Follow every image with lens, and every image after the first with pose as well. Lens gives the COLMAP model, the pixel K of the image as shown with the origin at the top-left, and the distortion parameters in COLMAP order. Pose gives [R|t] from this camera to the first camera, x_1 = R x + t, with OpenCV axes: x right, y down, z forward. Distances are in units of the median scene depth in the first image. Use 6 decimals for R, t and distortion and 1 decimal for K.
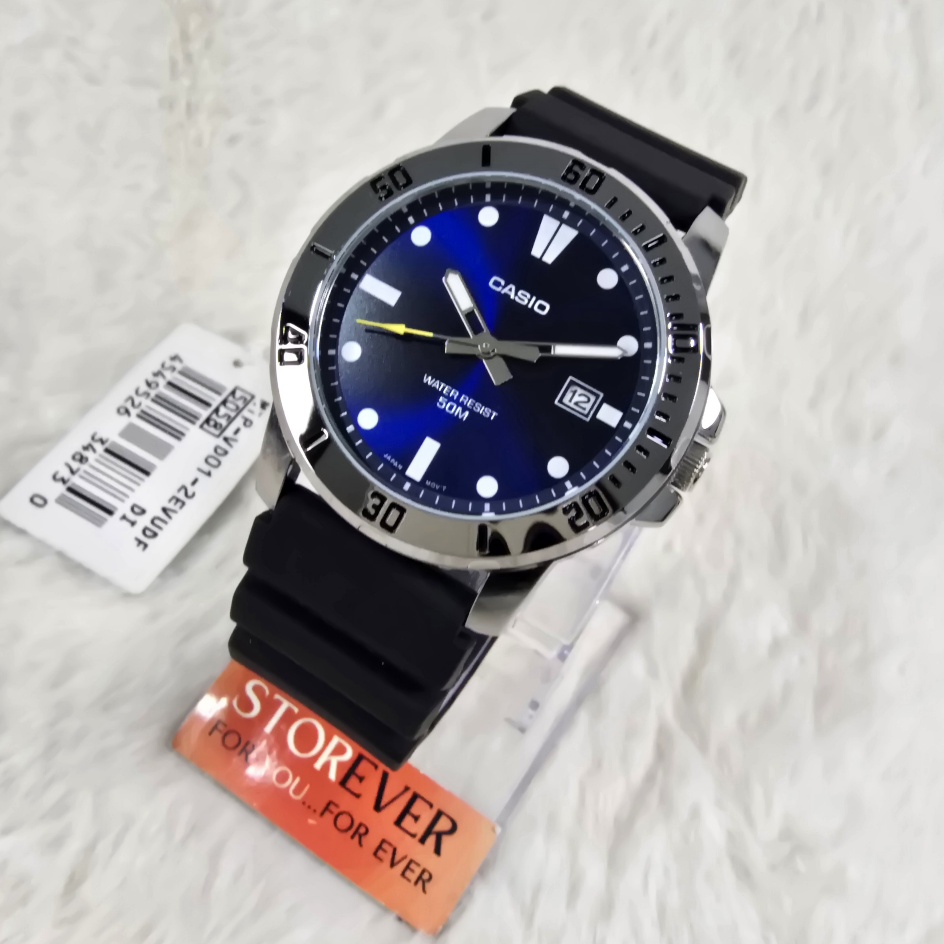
lens RADIAL K [[588.7, 0, 465.9], [0, 588.7, 466.2], [0, 0, 1]] dist [-0.027925, 0.002300]
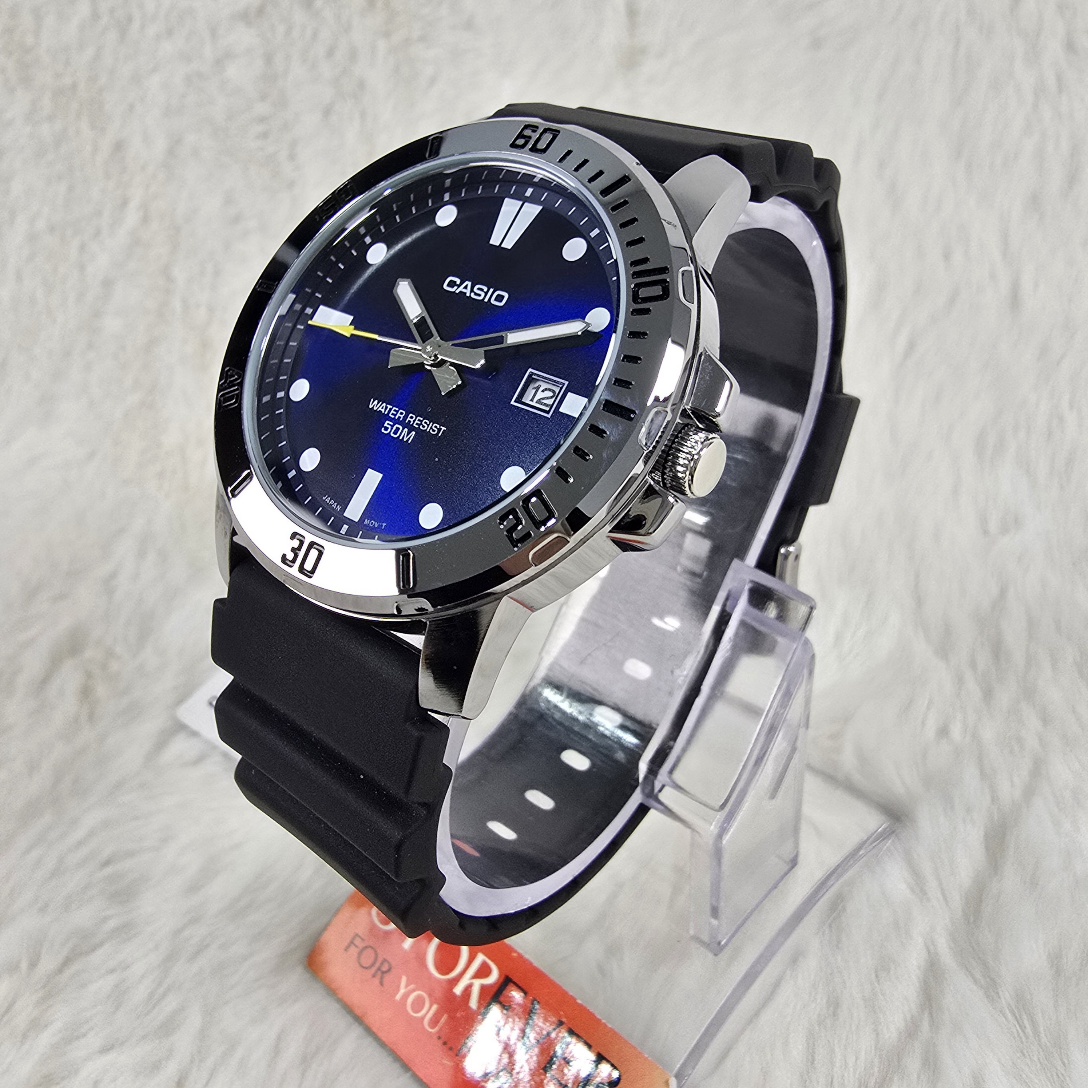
lens RADIAL K [[678.5, 0, 512.6], [0, 678.5, 543.9], [0, 0, 1]] dist [-0.027925, 0.002300]
pose [[0.977369, -0.082430, -0.194820, 0.293914], [0.054828, 0.988195, -0.143053, 0.192565], [0.204312, 0.129134, 0.970351, 0.144186]]
